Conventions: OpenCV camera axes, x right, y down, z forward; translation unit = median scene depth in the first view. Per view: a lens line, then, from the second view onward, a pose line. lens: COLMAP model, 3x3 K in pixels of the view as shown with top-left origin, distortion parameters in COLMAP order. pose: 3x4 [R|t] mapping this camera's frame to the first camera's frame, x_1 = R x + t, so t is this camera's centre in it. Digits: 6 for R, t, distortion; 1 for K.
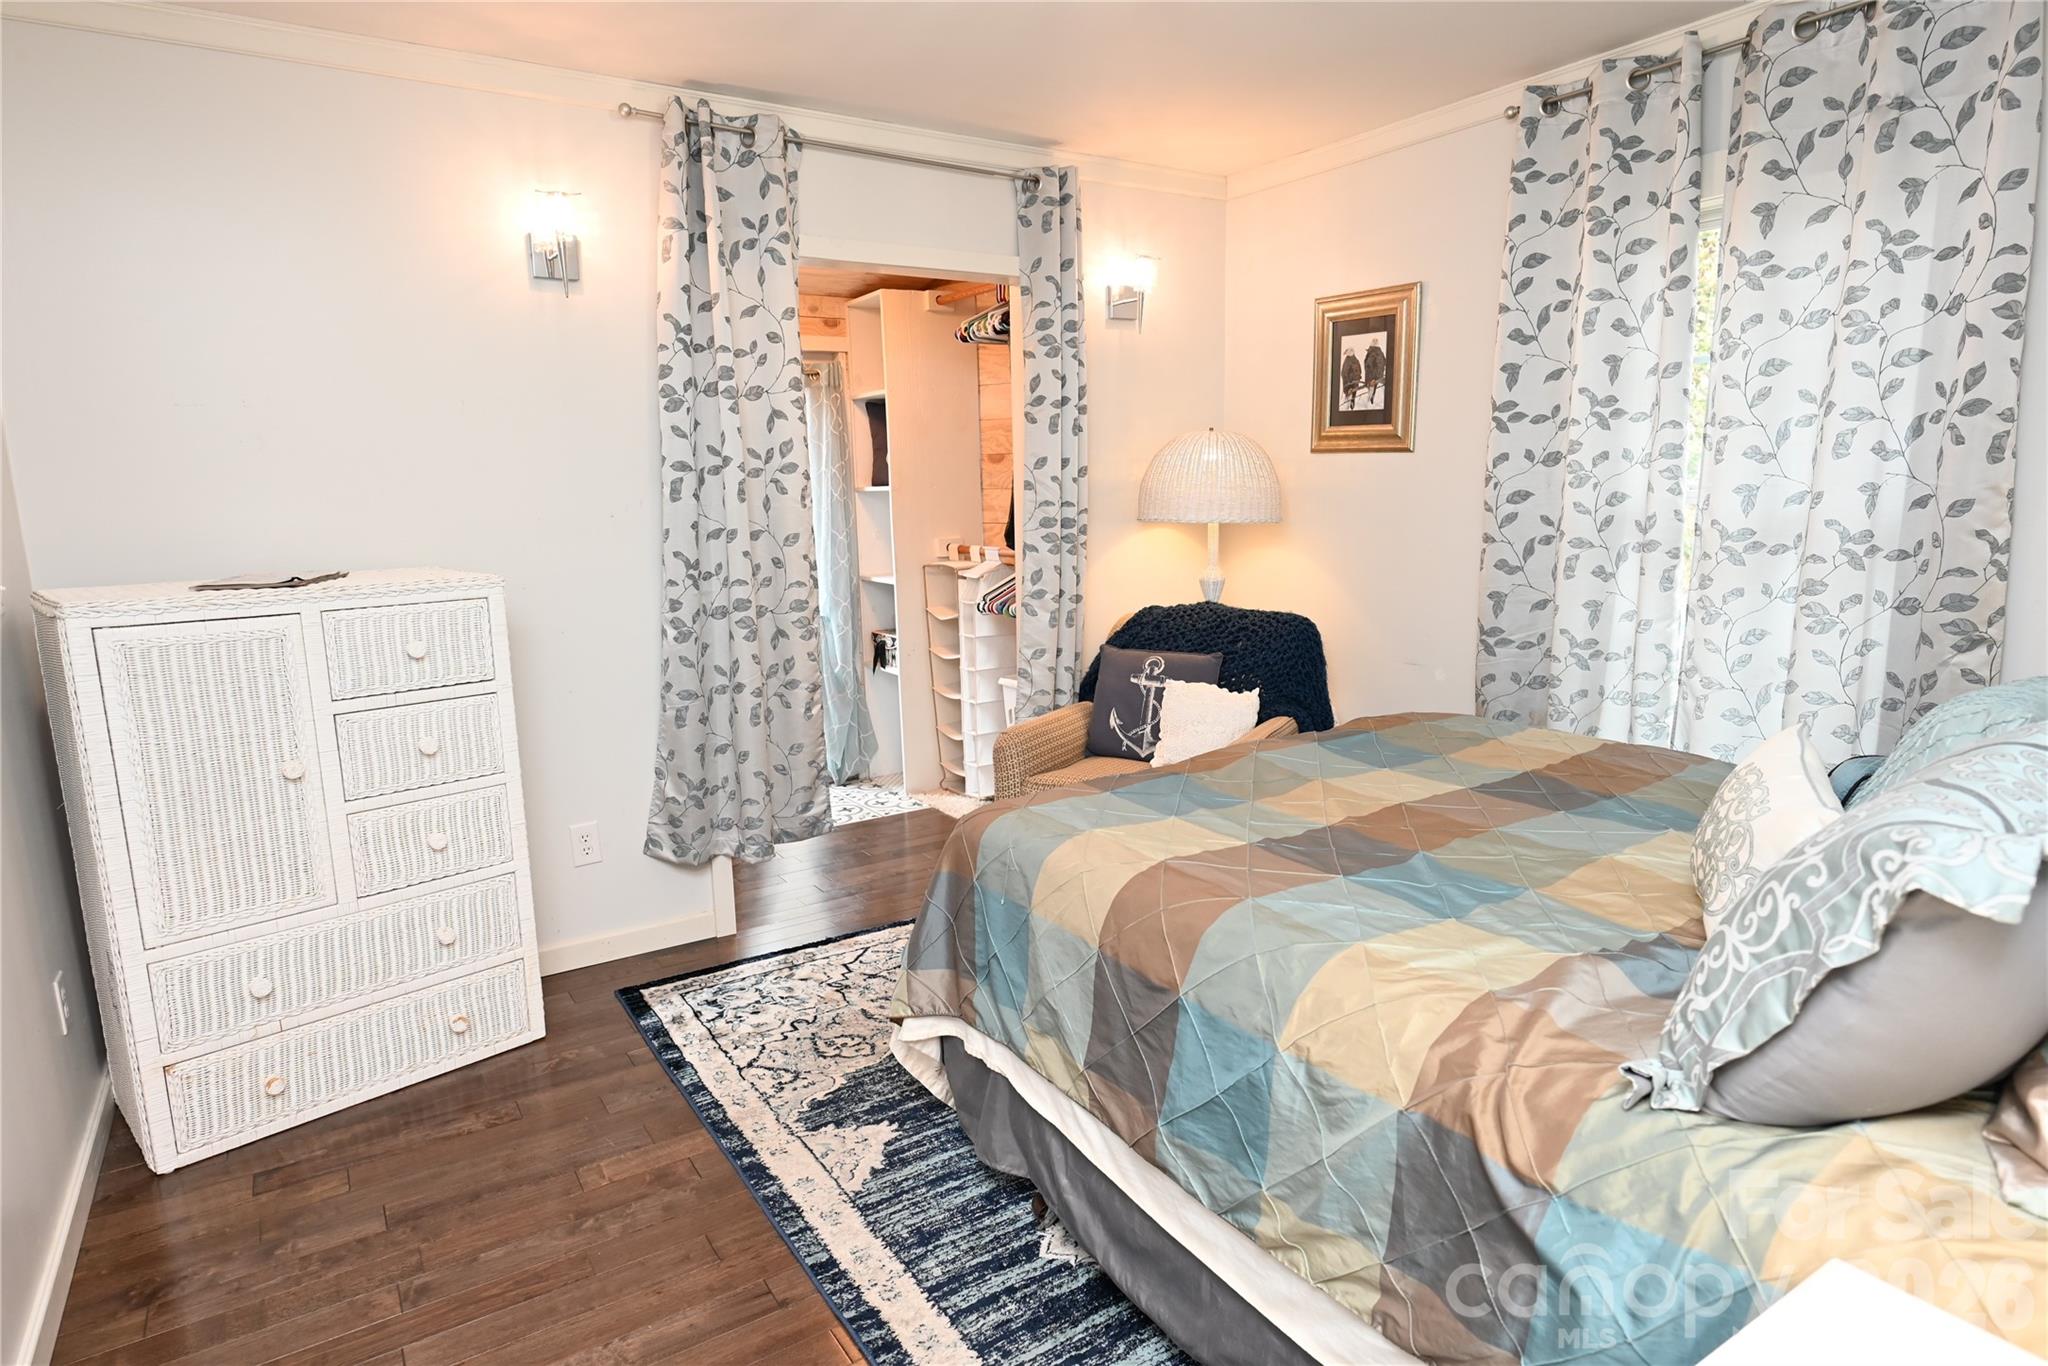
lens RADIAL K [[1164.5, 0, 1024.0], [0, 1164.5, 683.0], [0, 0, 1]] dist [-0.000372, -0.000015]
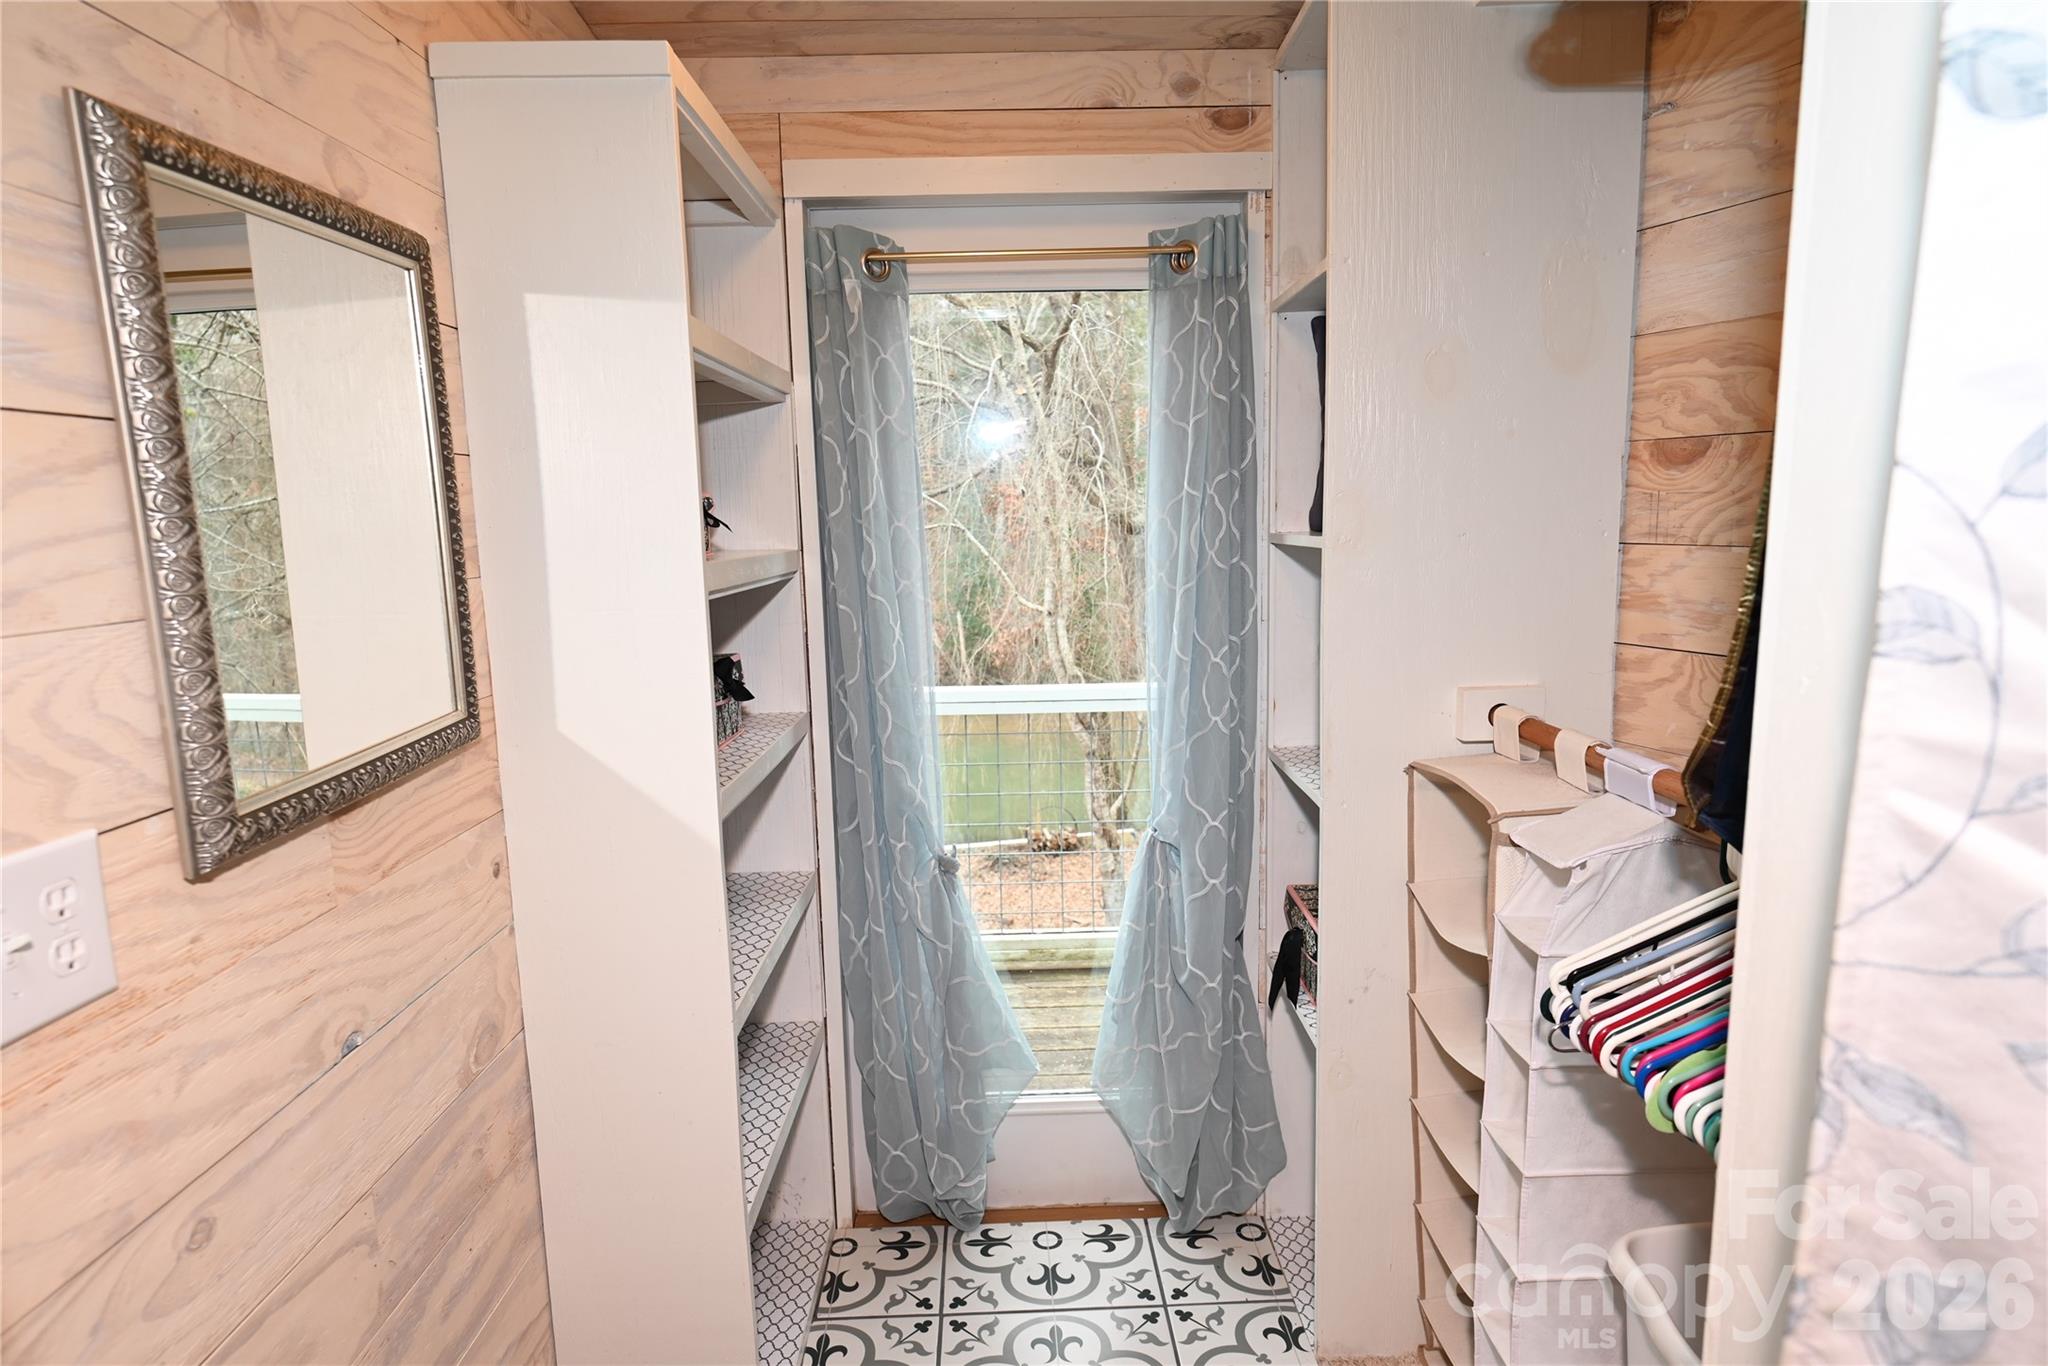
lens RADIAL K [[1143.5, 0, 1024.0], [0, 1143.5, 683.0], [0, 0, 1]] dist [-0.000844, -0.000075]
pose [[0.850652, 0.080912, -0.519465, -0.008844], [-0.087709, 0.996079, 0.011522, -0.116916], [0.518360, 0.035761, 0.854414, 0.638857]]
